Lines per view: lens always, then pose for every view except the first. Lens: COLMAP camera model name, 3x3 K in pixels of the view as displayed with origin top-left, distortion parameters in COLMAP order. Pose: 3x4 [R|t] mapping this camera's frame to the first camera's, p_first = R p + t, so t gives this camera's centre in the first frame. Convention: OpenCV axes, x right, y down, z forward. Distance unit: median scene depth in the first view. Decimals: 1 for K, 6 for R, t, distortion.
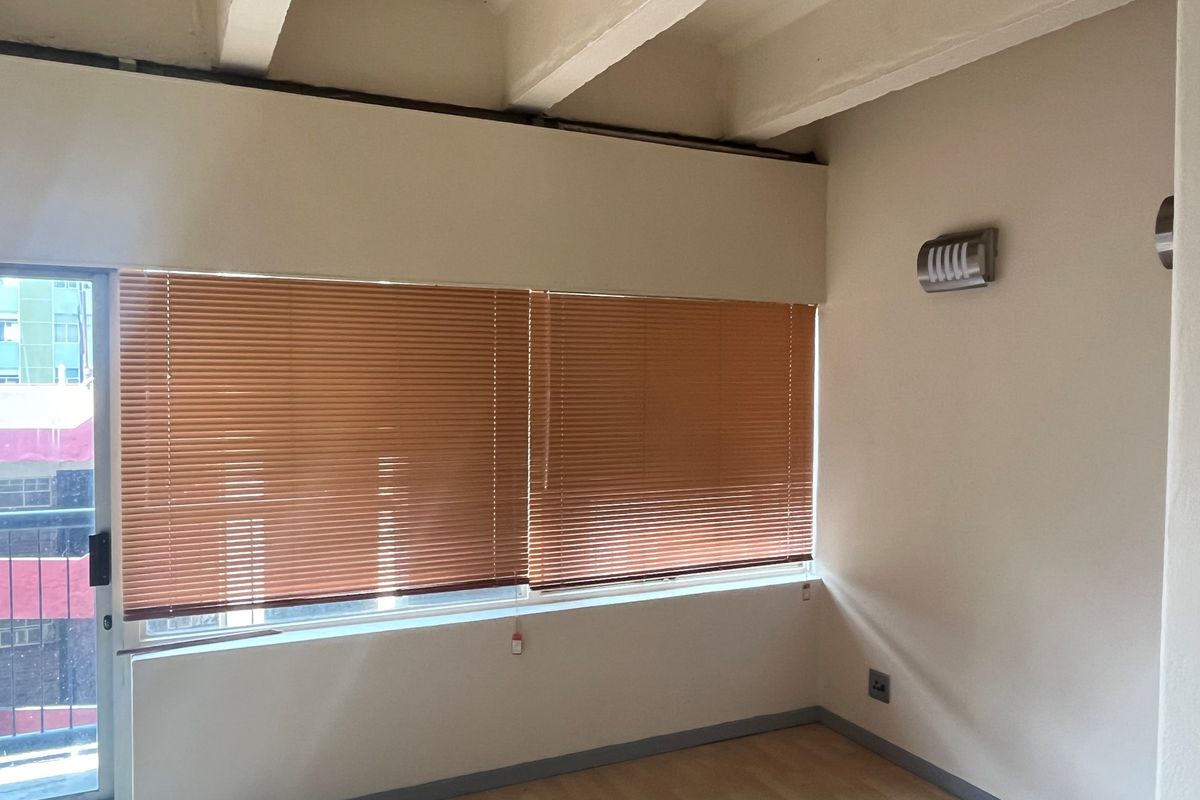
lens RADIAL K [[885.1, 0, 595.8], [0, 885.1, 403.3], [0, 0, 1]] dist [-0.005380, -0.001002]
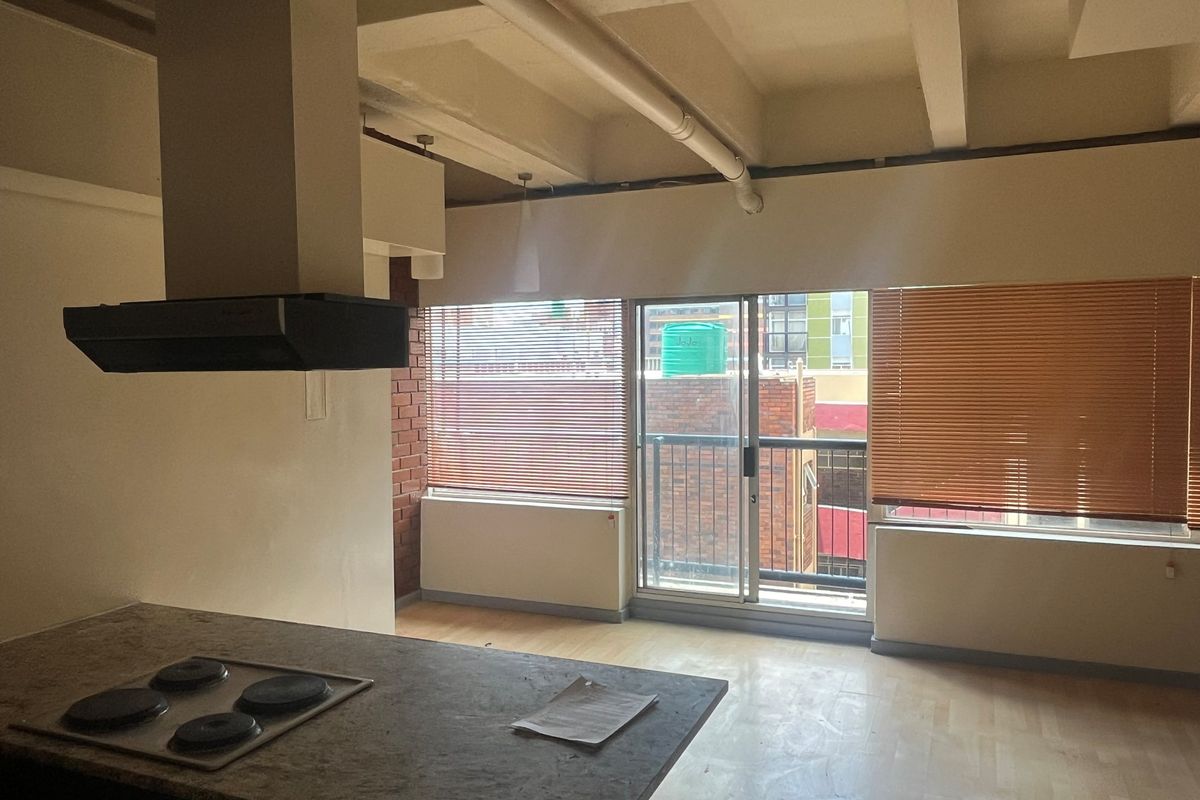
lens RADIAL K [[885.1, 0, 588.2], [0, 885.1, 400.2], [0, 0, 1]] dist [-0.005380, -0.001002]
pose [[0.645193, 0.019154, -0.763779, 0.315145], [-0.009991, 0.999812, 0.016634, 0.026732], [0.763954, -0.003102, 0.645263, -0.389879]]
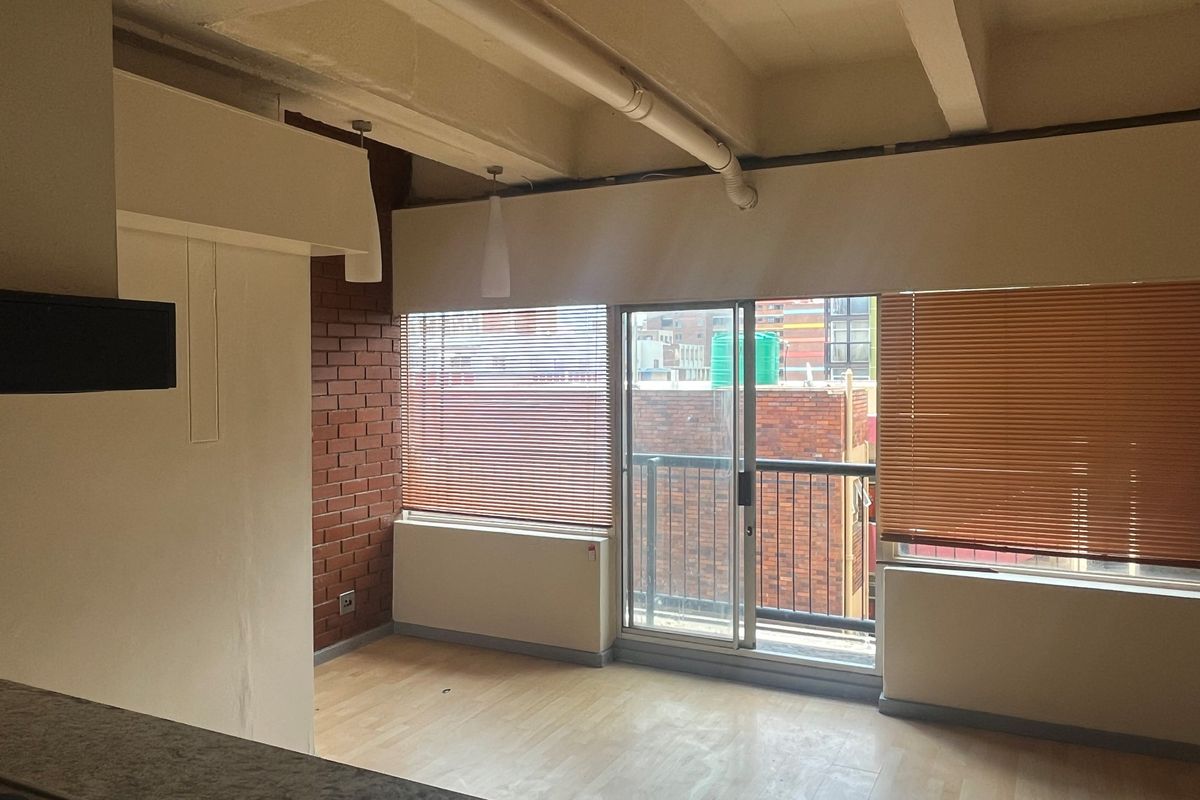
lens RADIAL K [[885.1, 0, 601.3], [0, 885.1, 390.2], [0, 0, 1]] dist [-0.005380, -0.001002]
pose [[0.600766, 0.006652, -0.799397, 0.279217], [-0.016438, 0.999857, -0.004033, 0.014393], [0.799256, 0.015563, 0.600789, -0.186798]]
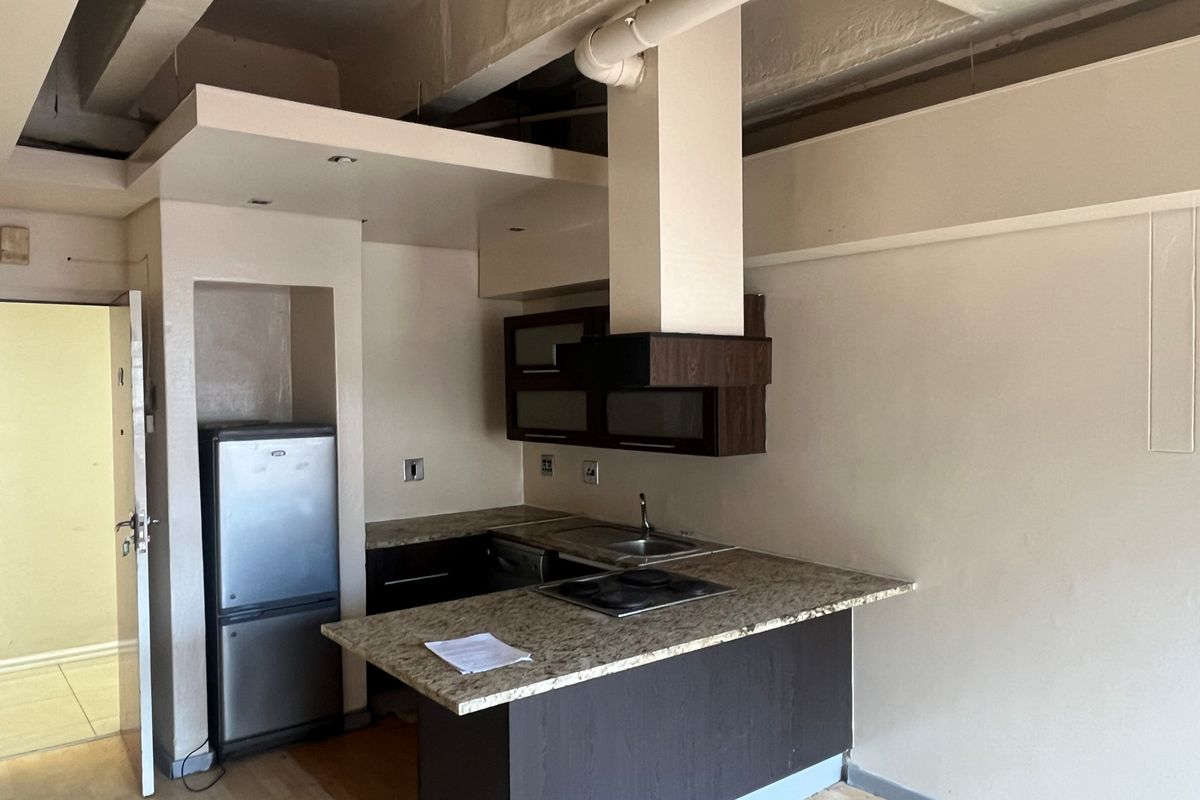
lens RADIAL K [[885.1, 0, 593.6], [0, 885.1, 405.0], [0, 0, 1]] dist [-0.005380, -0.001002]
pose [[-0.979374, 0.011194, -0.201747, -0.042499], [-0.000604, 0.998298, 0.058322, -0.012357], [0.202056, 0.057241, -0.977700, 0.648408]]
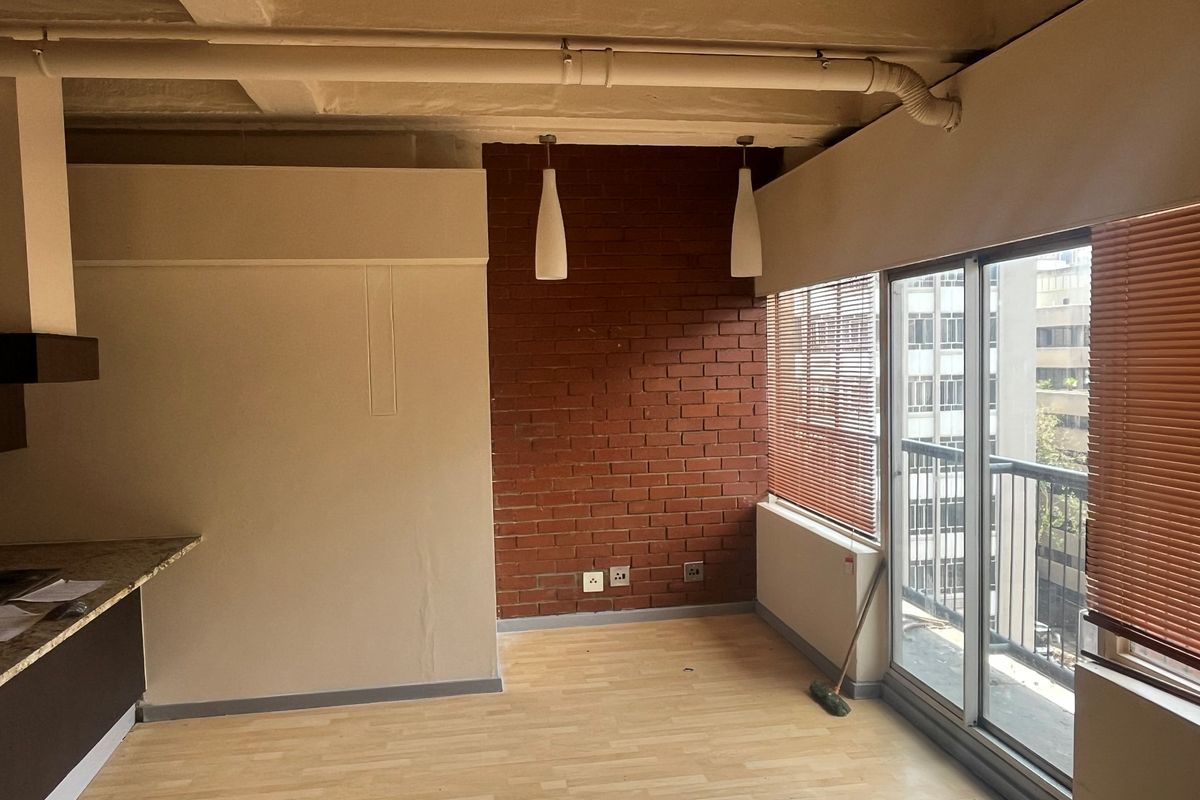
lens RADIAL K [[885.1, 0, 601.9], [0, 885.1, 405.3], [0, 0, 1]] dist [-0.005380, -0.001002]
pose [[-0.293971, 0.052876, -0.954351, 0.387850], [-0.010583, 0.998227, 0.058567, -0.017327], [0.955756, 0.027317, -0.292890, 0.658554]]
